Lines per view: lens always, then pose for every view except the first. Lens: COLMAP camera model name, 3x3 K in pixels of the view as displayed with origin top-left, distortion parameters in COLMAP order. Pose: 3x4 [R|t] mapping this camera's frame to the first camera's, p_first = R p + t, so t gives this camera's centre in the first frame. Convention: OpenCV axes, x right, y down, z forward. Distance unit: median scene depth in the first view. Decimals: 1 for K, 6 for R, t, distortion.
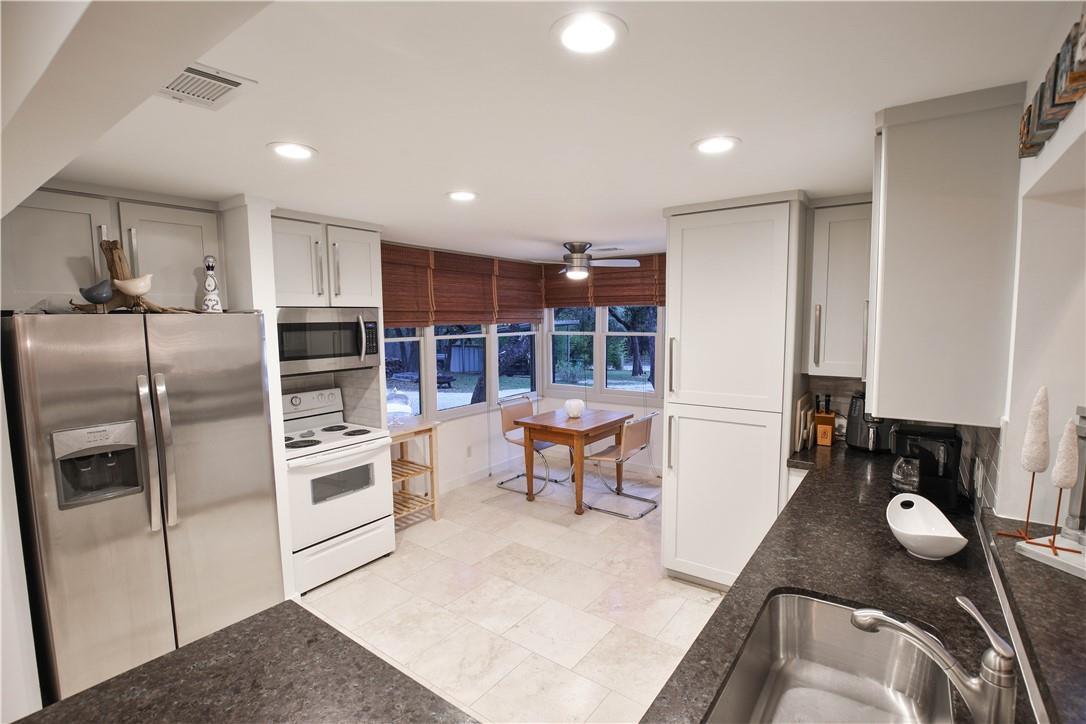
lens RADIAL K [[505.2, 0, 544.3], [0, 505.2, 366.0], [0, 0, 1]] dist [-0.018424, 0.000017]
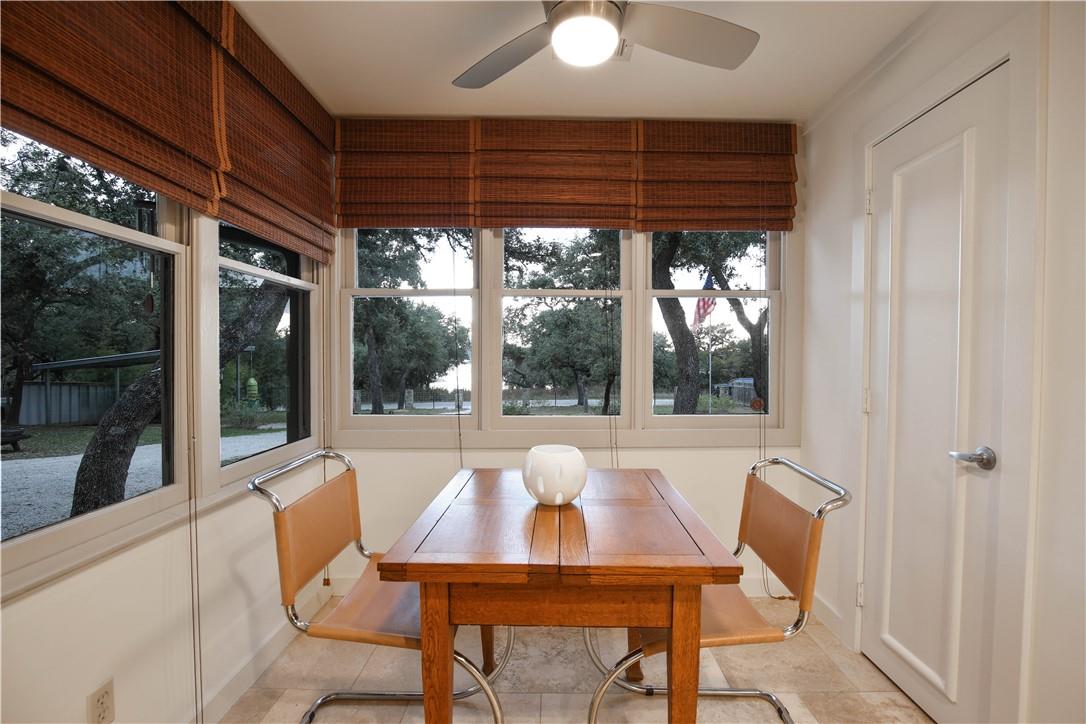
lens RADIAL K [[505.2, 0, 544.3], [0, 505.2, 364.7], [0, 0, 1]] dist [-0.018424, 0.000017]
pose [[0.808805, 0.005260, 0.588053, -0.106009], [0.042414, 0.996834, -0.067253, 0.029830], [-0.586545, 0.079336, 0.806021, 0.613631]]
